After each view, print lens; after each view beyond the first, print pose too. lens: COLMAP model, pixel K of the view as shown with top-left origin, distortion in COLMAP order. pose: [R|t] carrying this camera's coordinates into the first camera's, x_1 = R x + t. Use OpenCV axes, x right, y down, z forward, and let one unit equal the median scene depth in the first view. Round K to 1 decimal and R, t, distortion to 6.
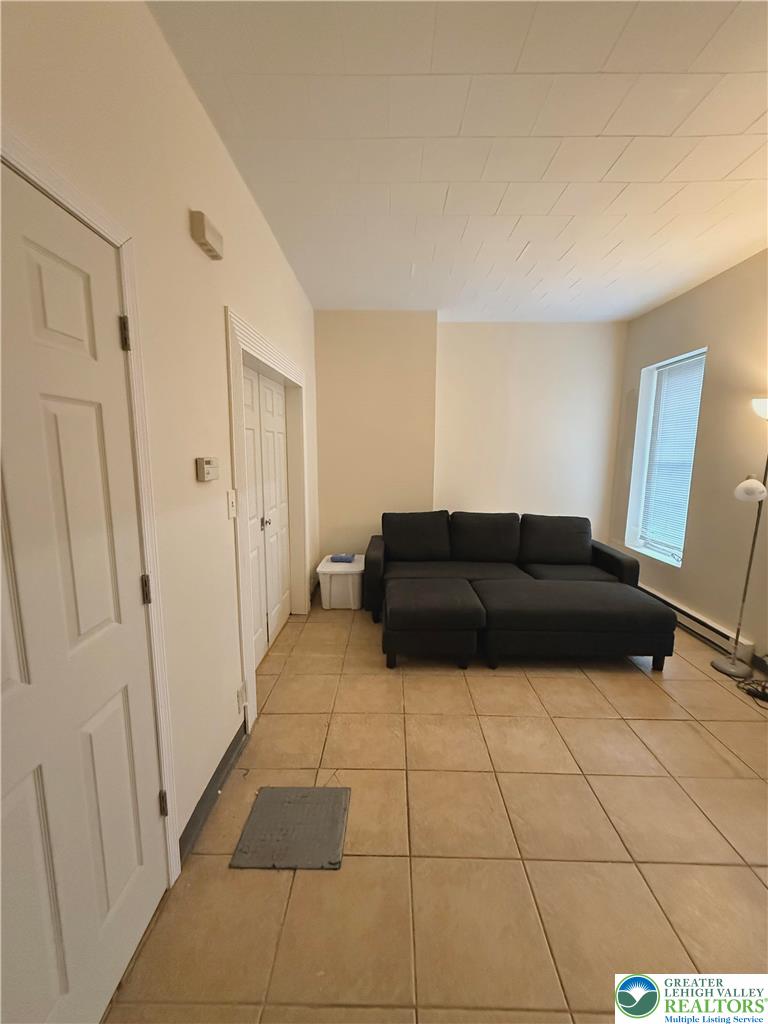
lens RADIAL K [[409.4, 0, 382.8], [0, 409.4, 509.2], [0, 0, 1]] dist [-0.001708, -0.000063]
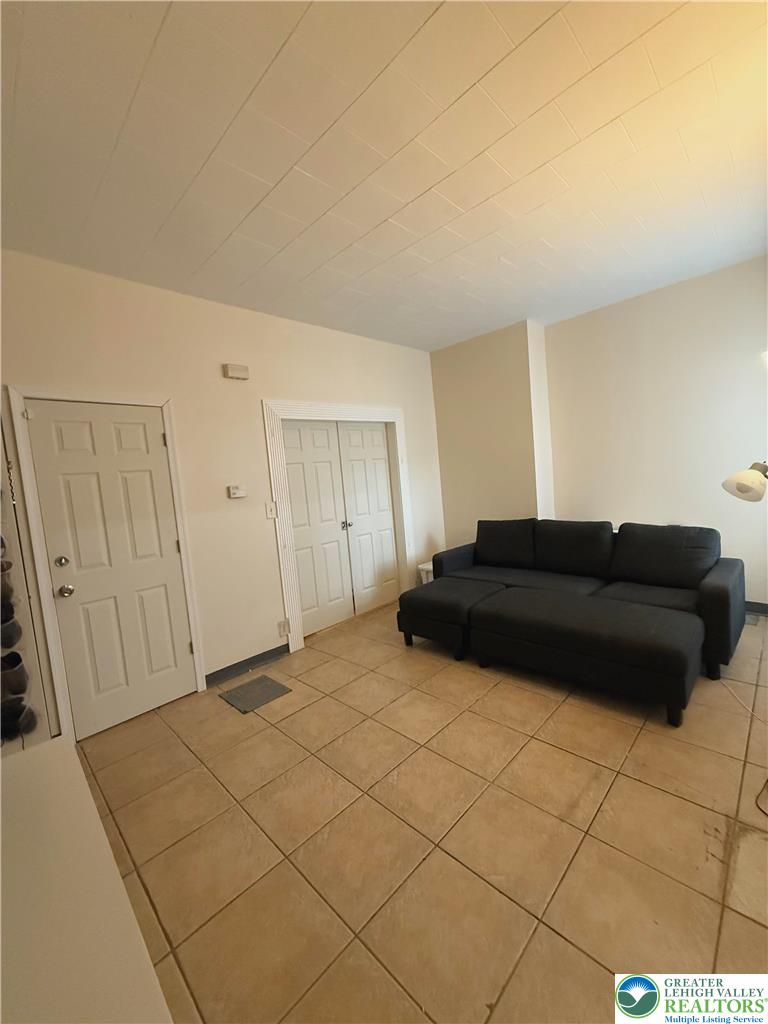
lens RADIAL K [[409.4, 0, 382.8], [0, 409.4, 509.2], [0, 0, 1]] dist [-0.001708, -0.000063]
pose [[0.719070, -0.010478, -0.694859, 0.959261], [-0.010690, 0.999601, -0.026135, 0.018551], [0.694856, 0.026221, 0.718671, 0.071987]]
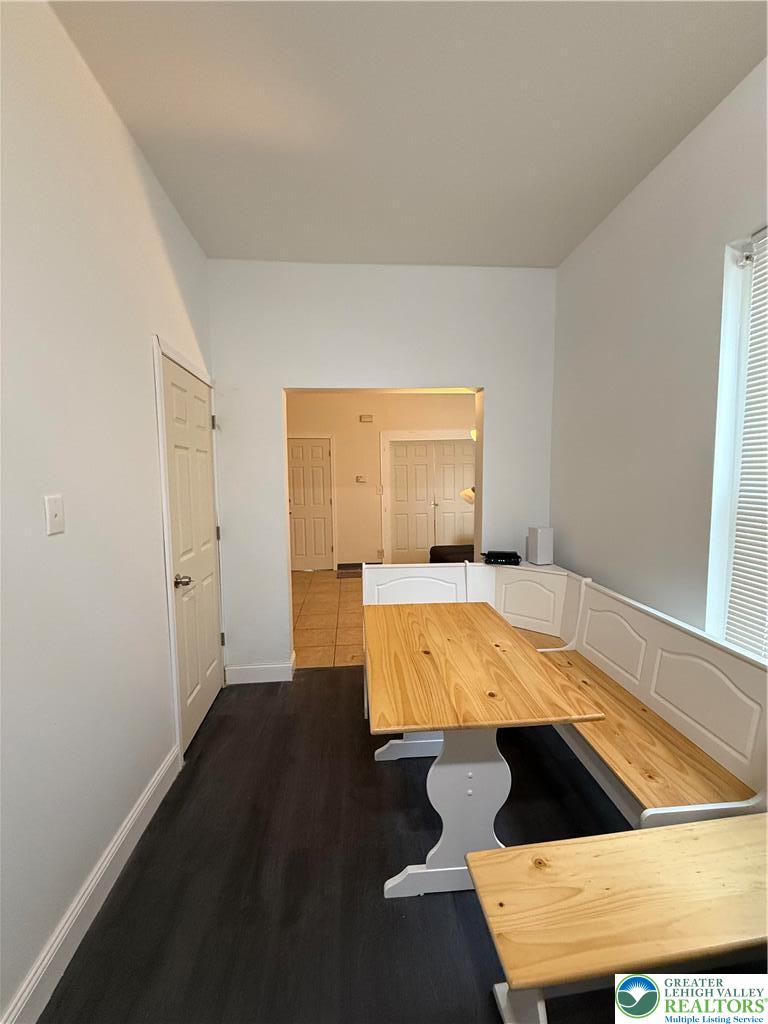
lens RADIAL K [[407.0, 0, 386.9], [0, 407.0, 508.9], [0, 0, 1]] dist [-0.001543, 0.000112]
pose [[0.114019, 0.074610, -0.990673, 2.335615], [-0.127927, 0.989977, 0.059834, -0.053427], [0.985208, 0.119911, 0.122421, 0.557217]]
